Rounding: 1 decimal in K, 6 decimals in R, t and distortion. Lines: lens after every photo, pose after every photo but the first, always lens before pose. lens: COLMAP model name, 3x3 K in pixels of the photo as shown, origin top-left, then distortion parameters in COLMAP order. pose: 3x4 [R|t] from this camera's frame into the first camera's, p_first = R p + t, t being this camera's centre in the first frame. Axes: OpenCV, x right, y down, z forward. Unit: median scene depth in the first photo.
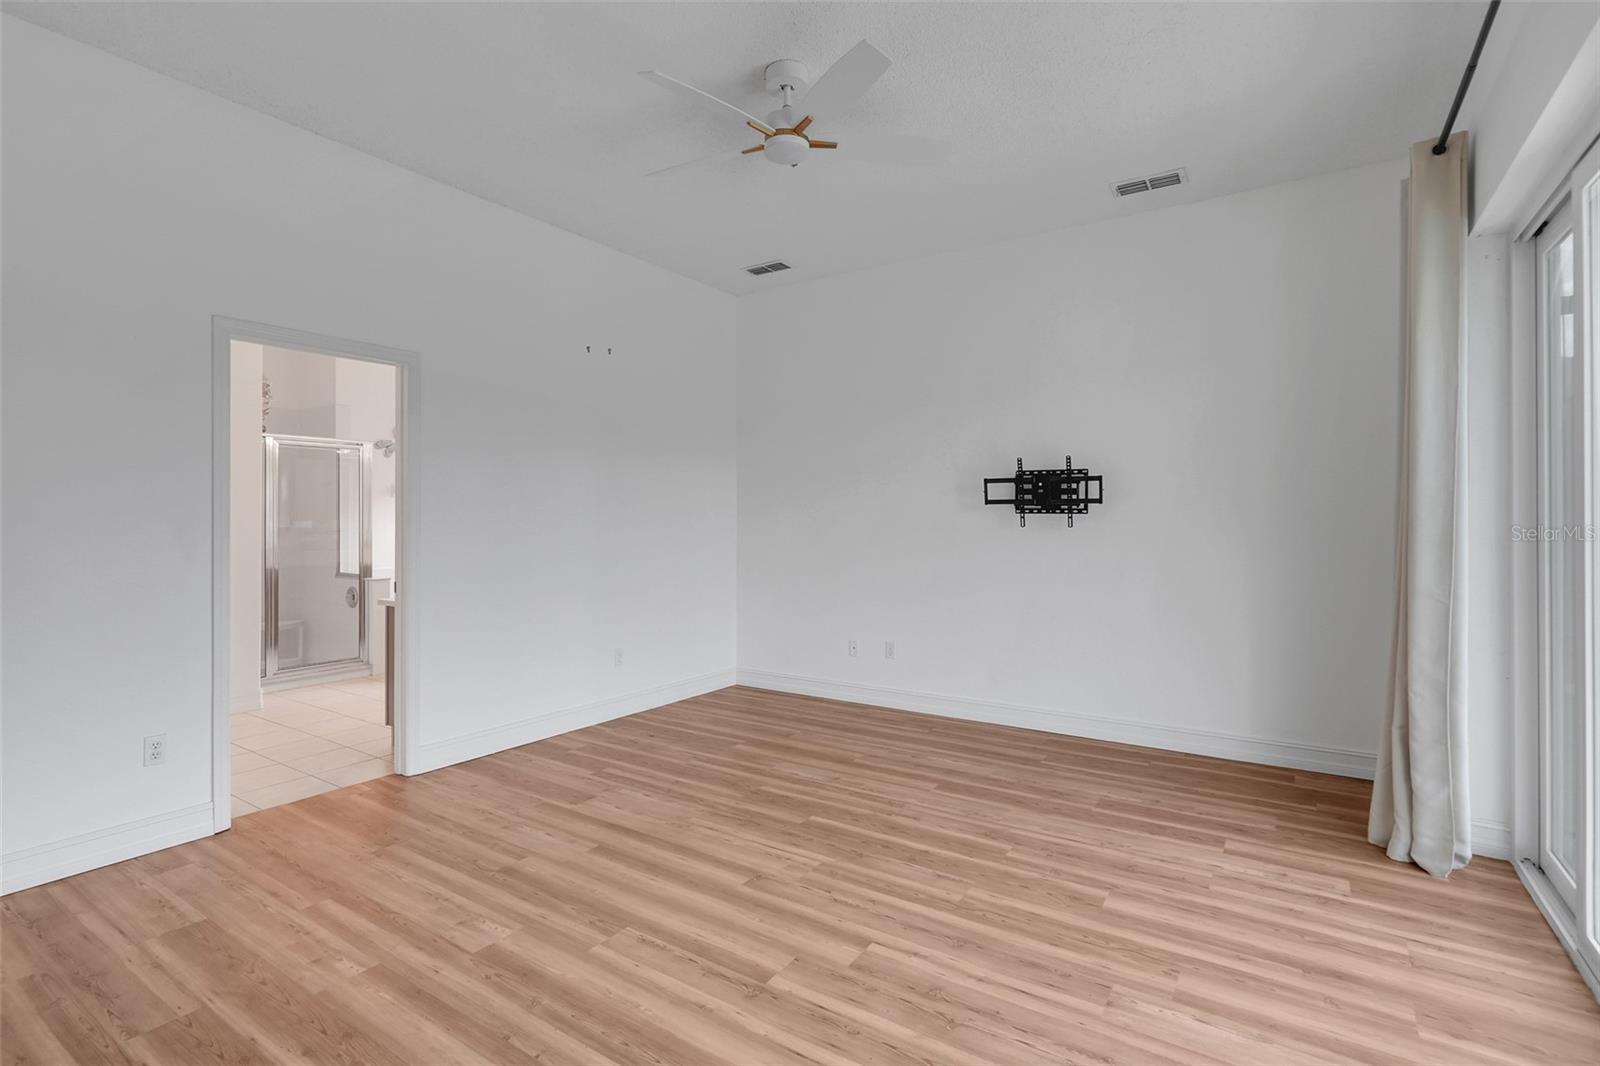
lens RADIAL K [[693.2, 0, 793.8], [0, 693.2, 515.8], [0, 0, 1]] dist [-0.005575, 0.000718]
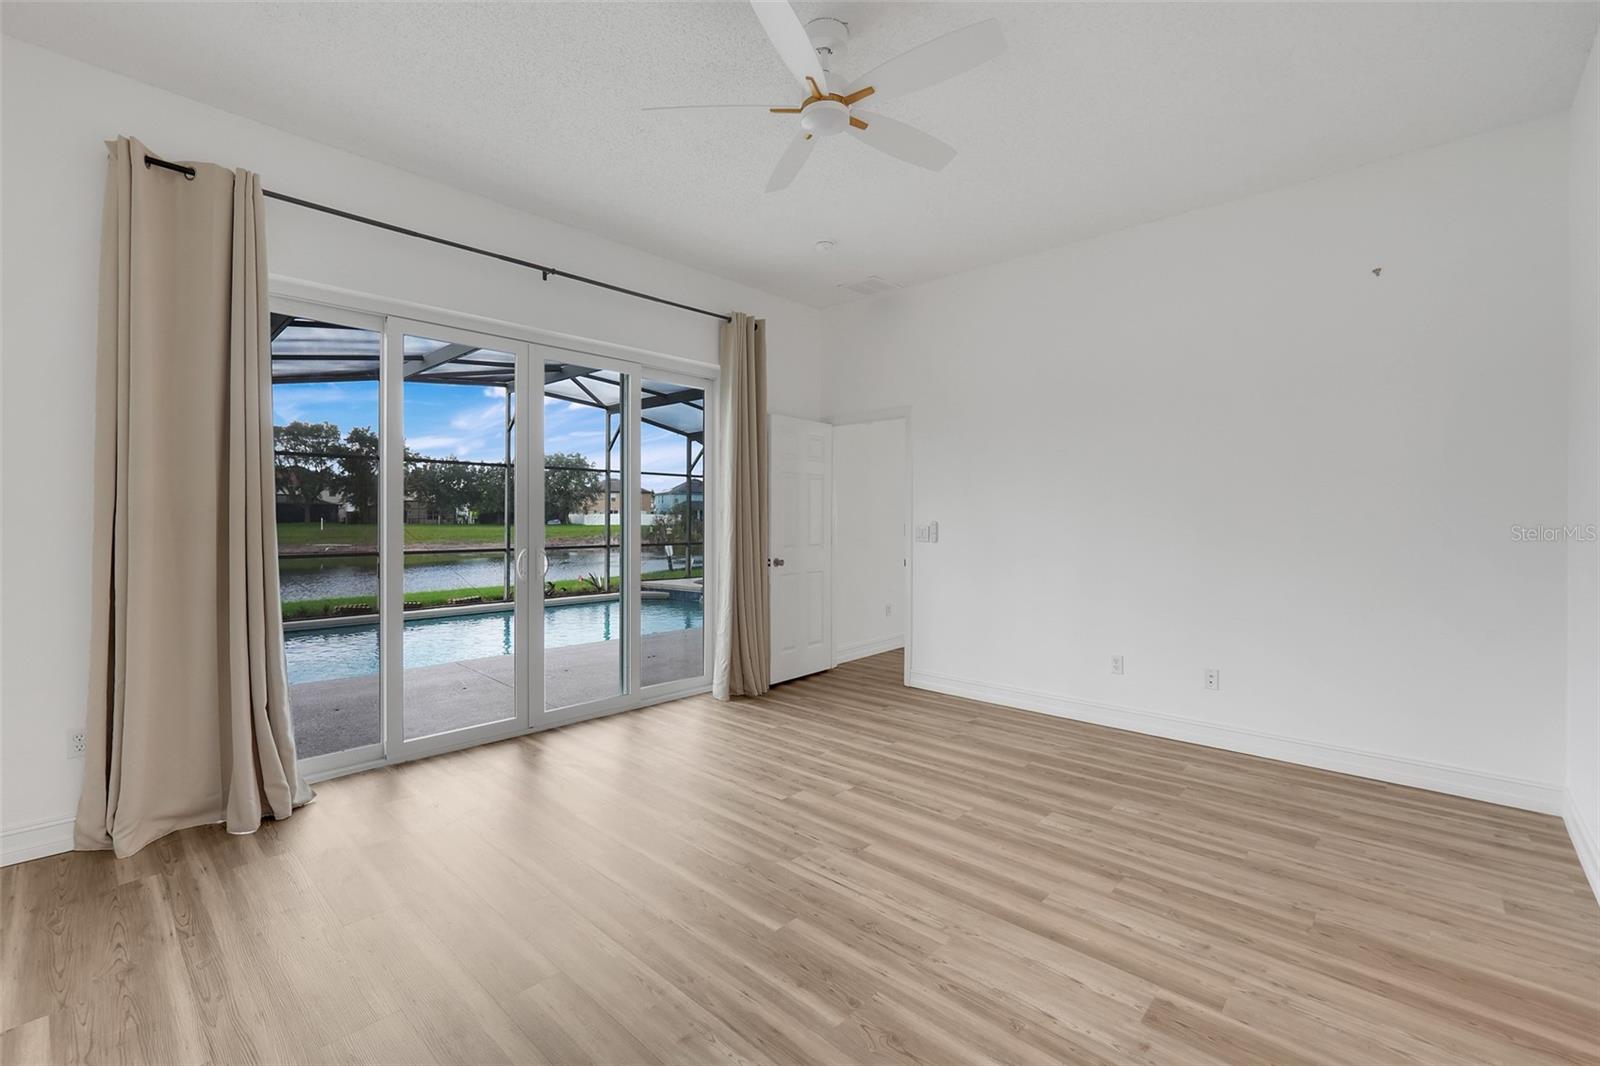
lens RADIAL K [[693.2, 0, 793.8], [0, 693.2, 515.8], [0, 0, 1]] dist [-0.005575, 0.000718]
pose [[-0.986387, -0.002389, 0.164425, -0.136798], [-0.002785, 0.999994, -0.002179, 0.007823], [-0.164419, -0.002607, -0.986387, 2.153967]]
